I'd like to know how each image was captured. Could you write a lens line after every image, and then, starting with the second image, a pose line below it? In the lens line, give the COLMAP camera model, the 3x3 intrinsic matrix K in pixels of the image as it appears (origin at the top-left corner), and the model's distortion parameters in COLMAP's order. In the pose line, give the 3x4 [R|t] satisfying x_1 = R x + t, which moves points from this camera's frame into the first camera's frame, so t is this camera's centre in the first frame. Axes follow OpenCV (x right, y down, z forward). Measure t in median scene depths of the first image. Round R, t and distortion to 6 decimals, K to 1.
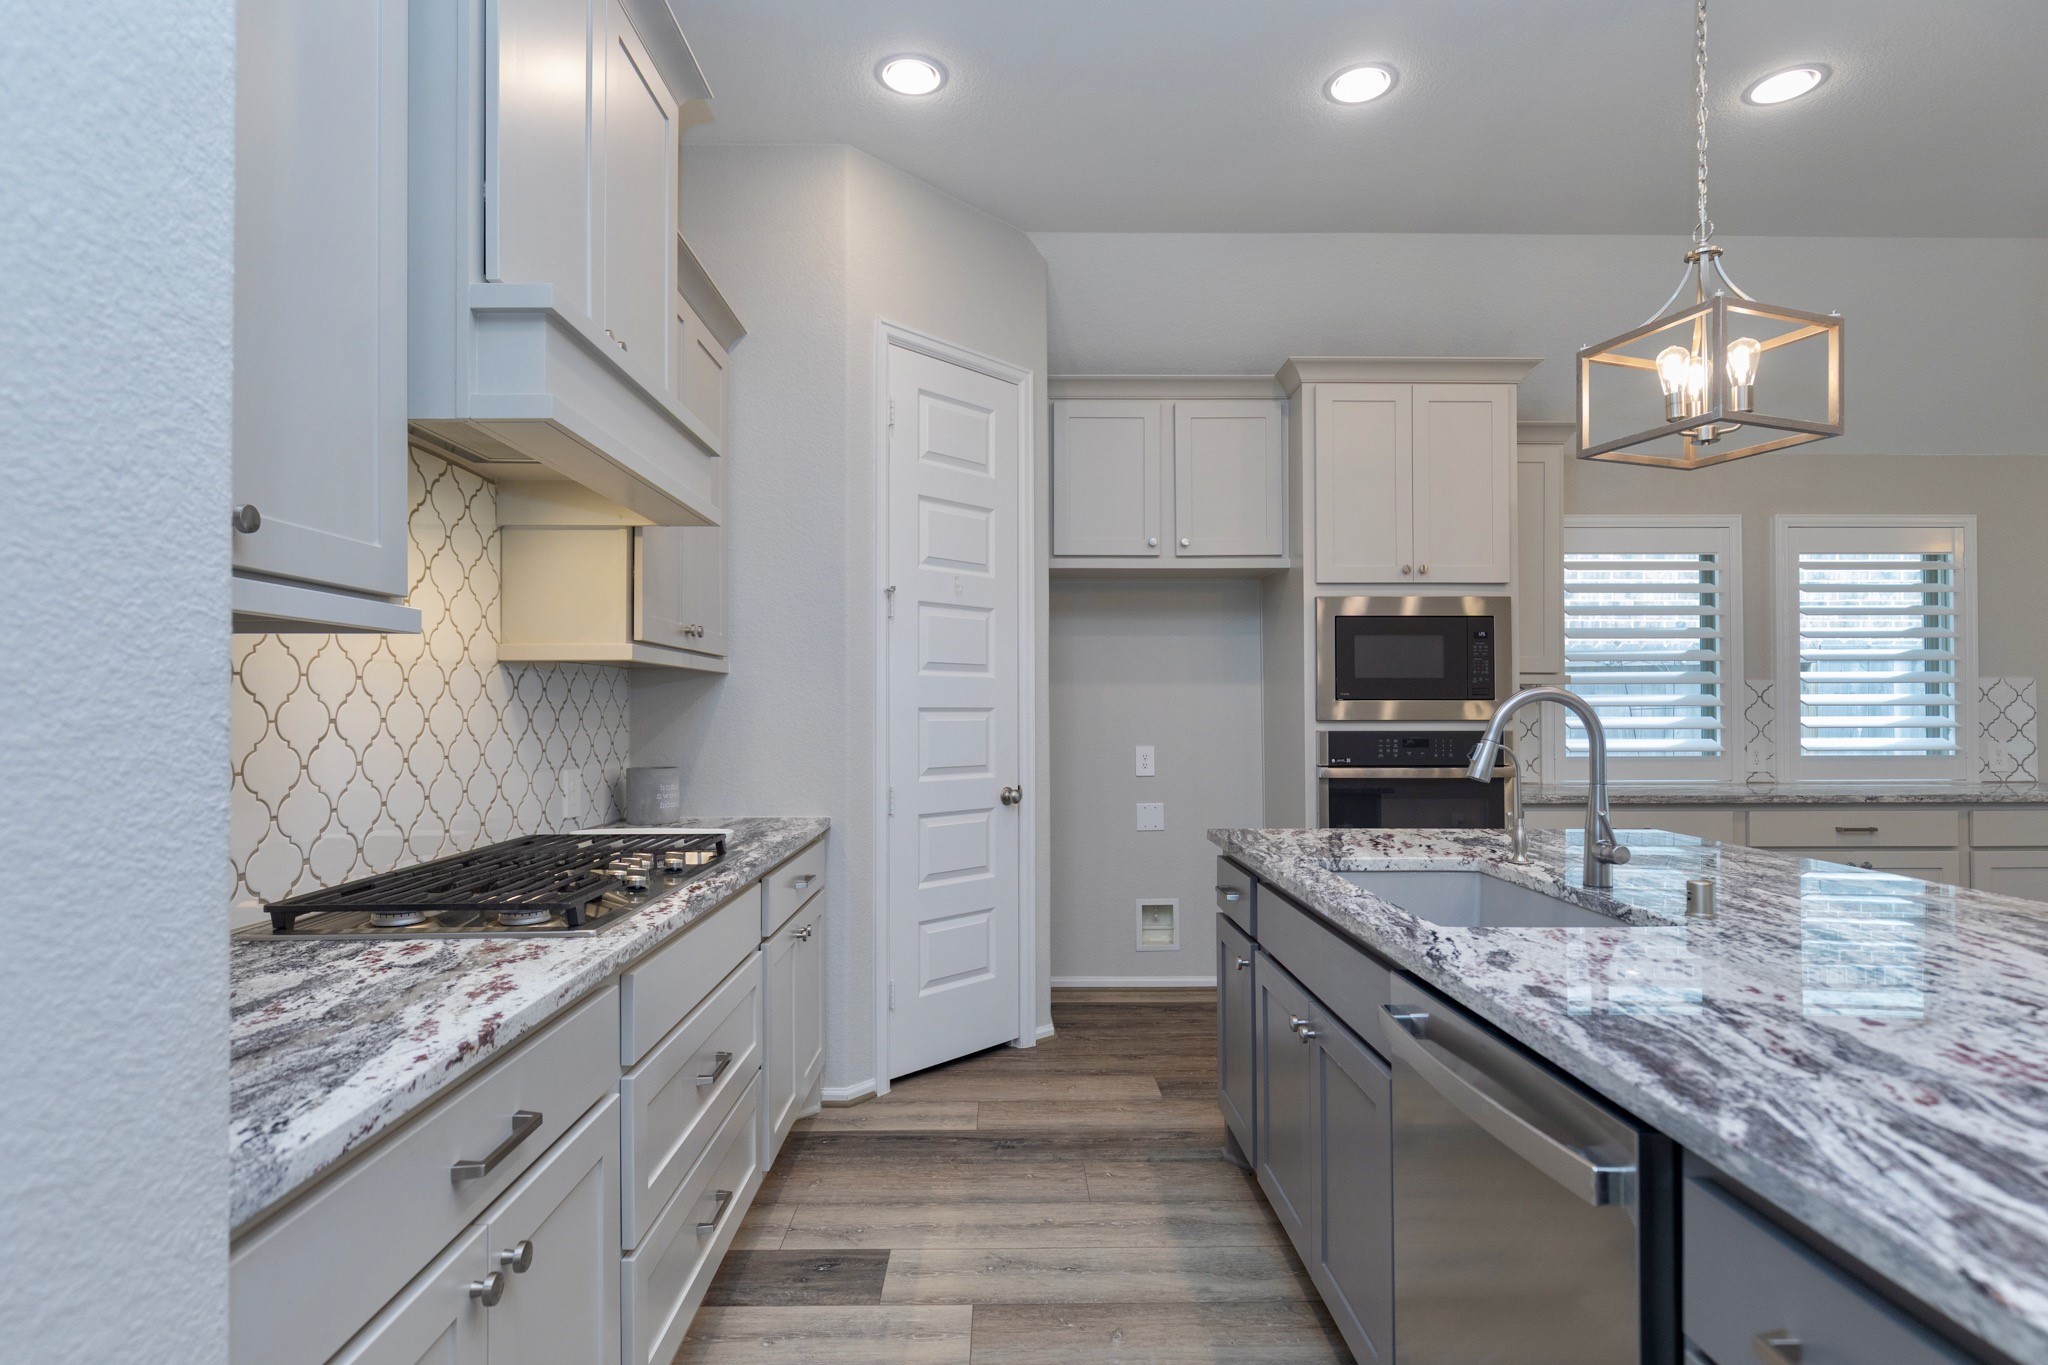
lens RADIAL K [[1041.6, 0, 1022.8], [0, 1041.6, 695.9], [0, 0, 1]] dist [0.000918, -0.001163]
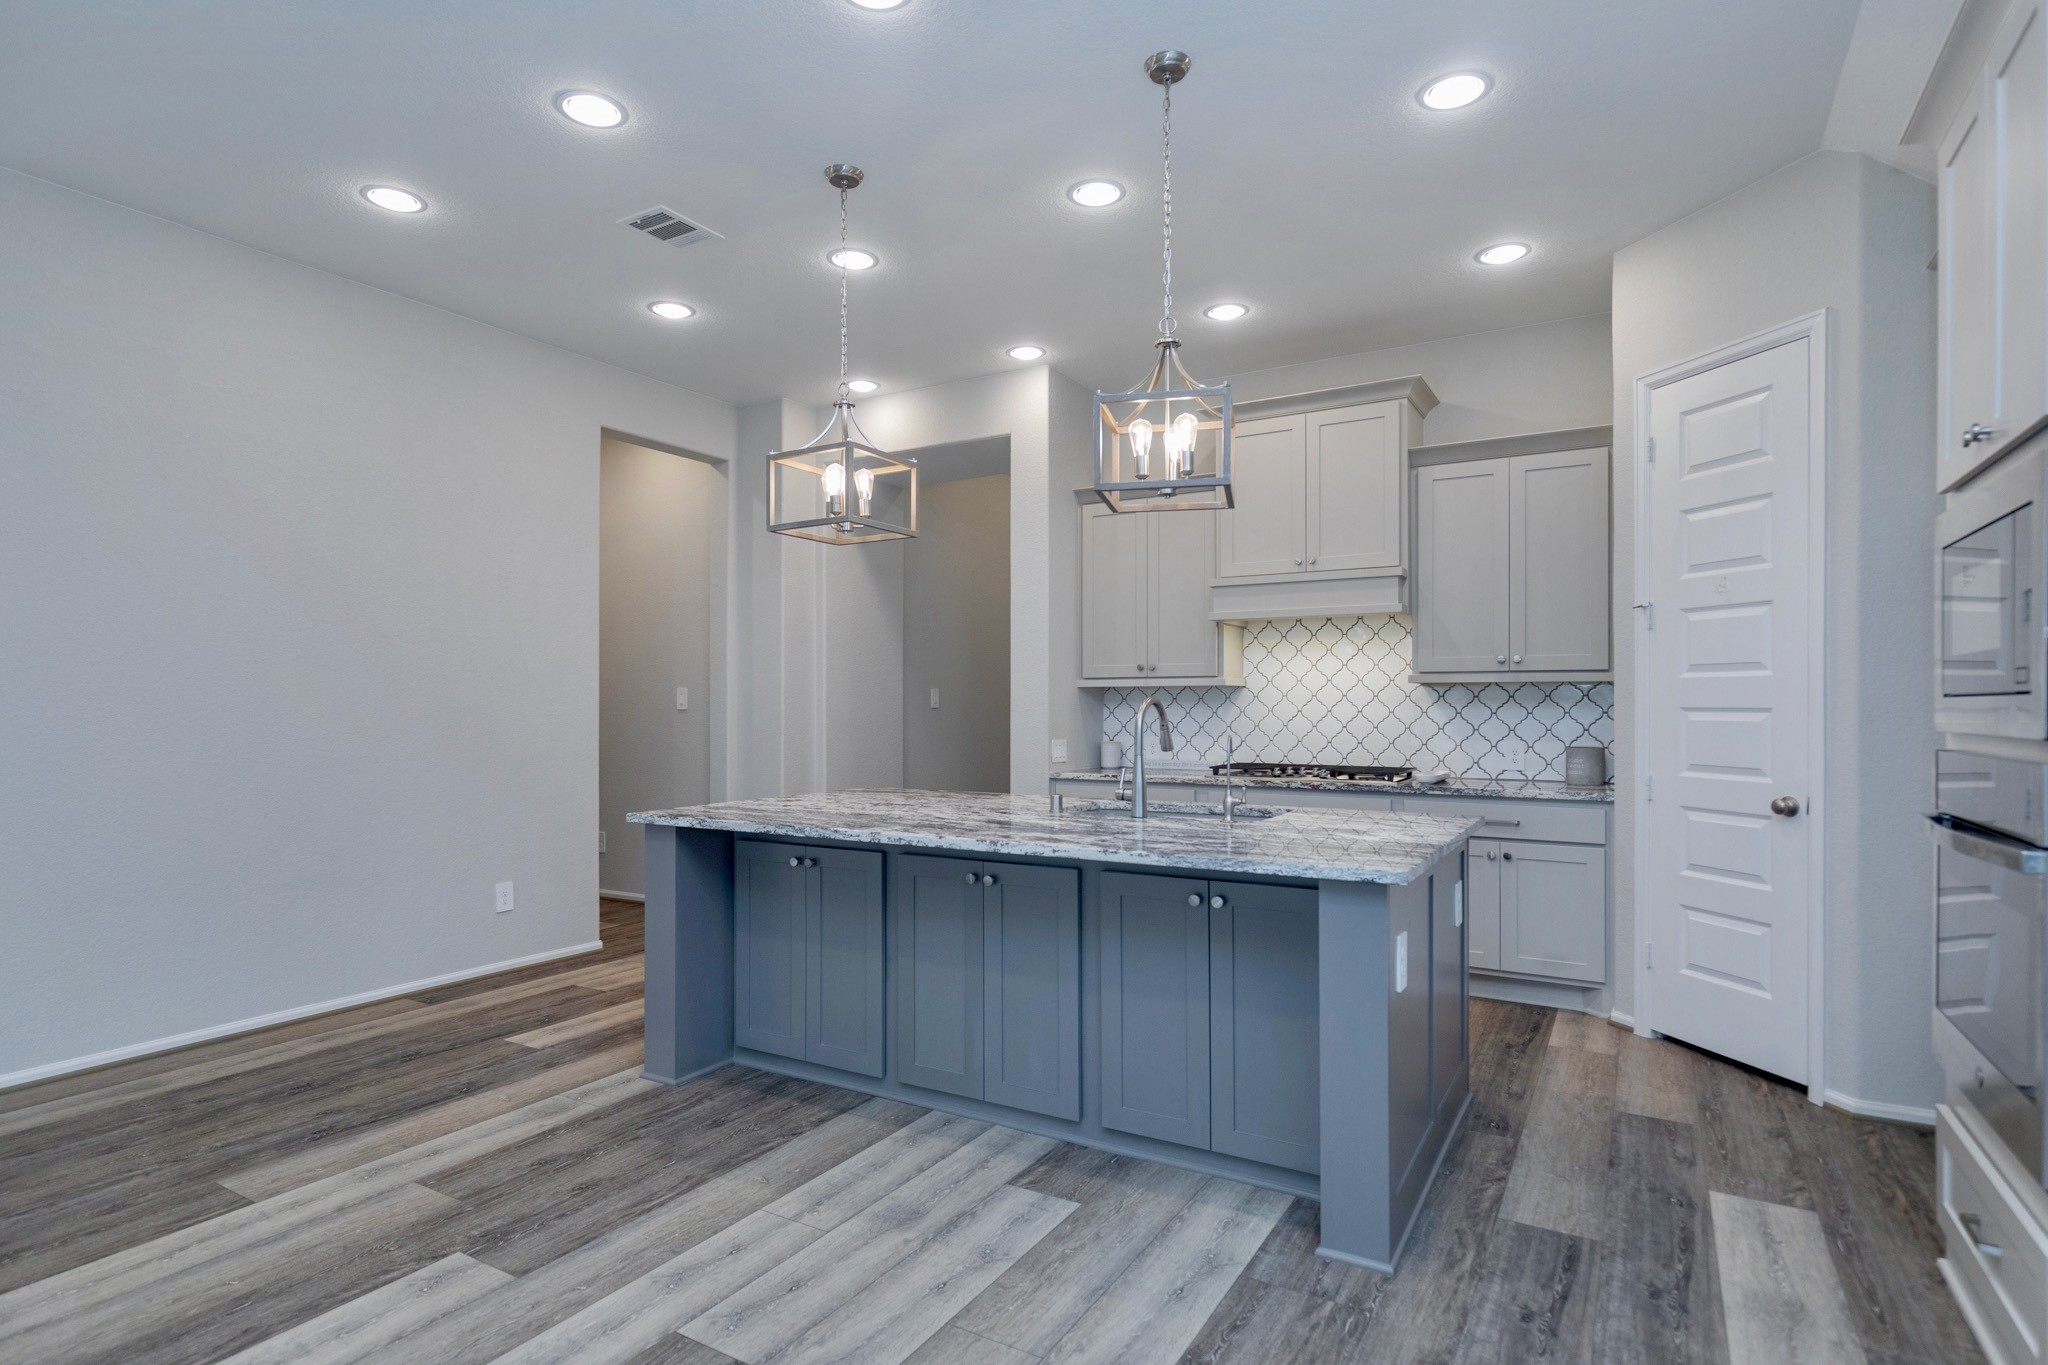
lens RADIAL K [[1041.6, 0, 1018.8], [0, 1041.6, 696.6], [0, 0, 1]] dist [0.000918, -0.001163]
pose [[-0.528212, -0.005788, -0.849093, 1.169479], [0.010751, 0.999851, -0.013504, 0.007783], [0.849045, -0.016262, -0.528071, 0.974371]]
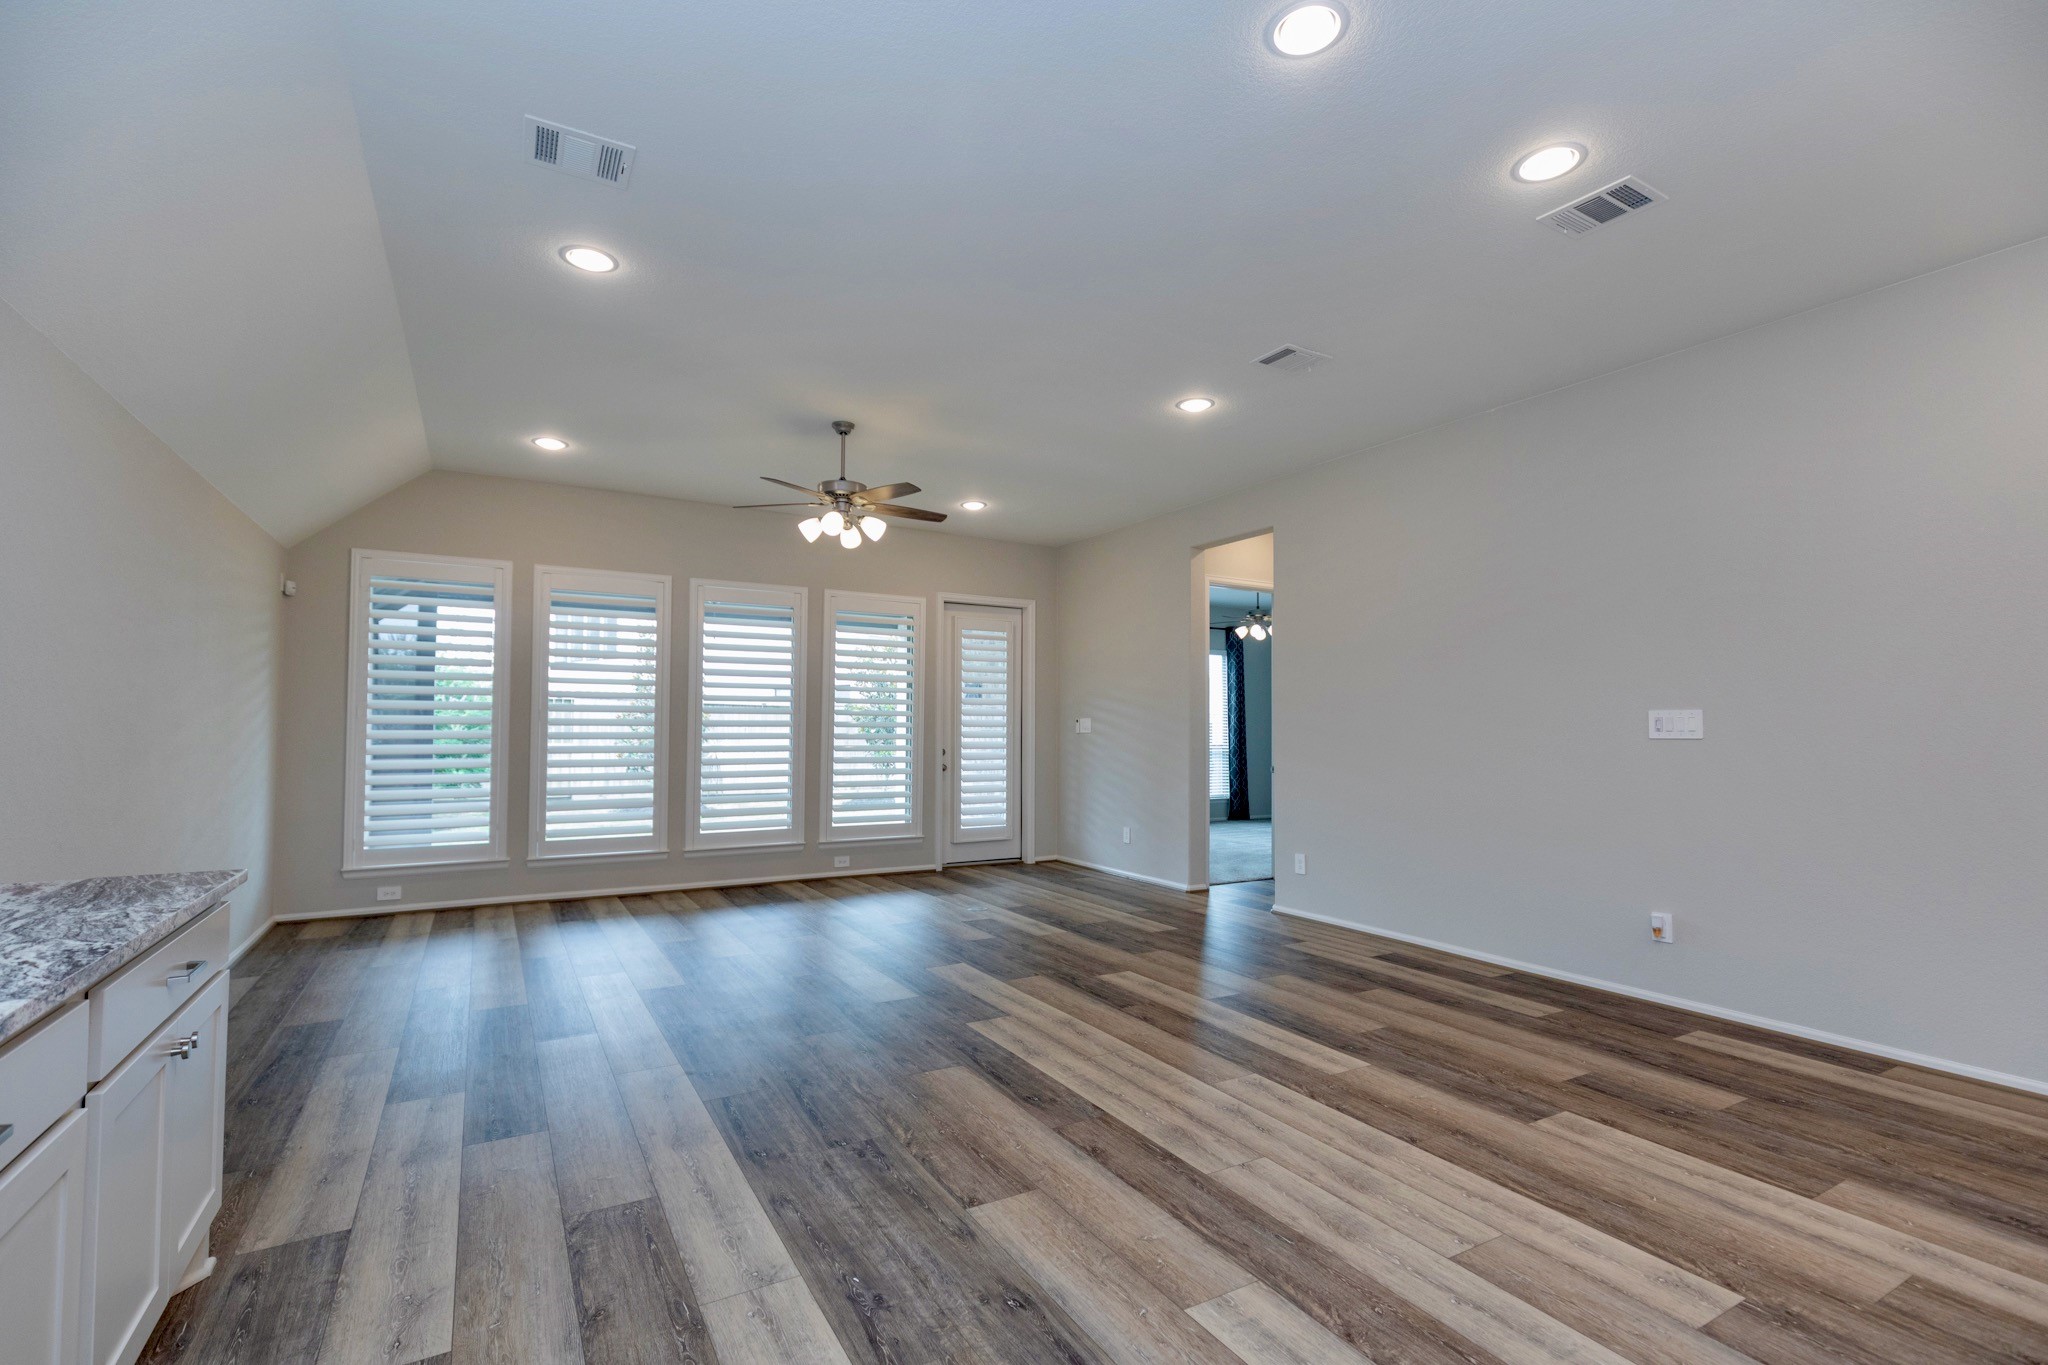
lens RADIAL K [[928.8, 0, 1015.4], [0, 928.8, 694.9], [0, 0, 1]] dist [0.008601, 0.000035]
pose [[-0.483667, 0.027805, 0.874810, 0.484262], [-0.013508, 0.999139, -0.039225, 0.005321], [-0.875148, -0.030789, -0.482875, 1.000911]]
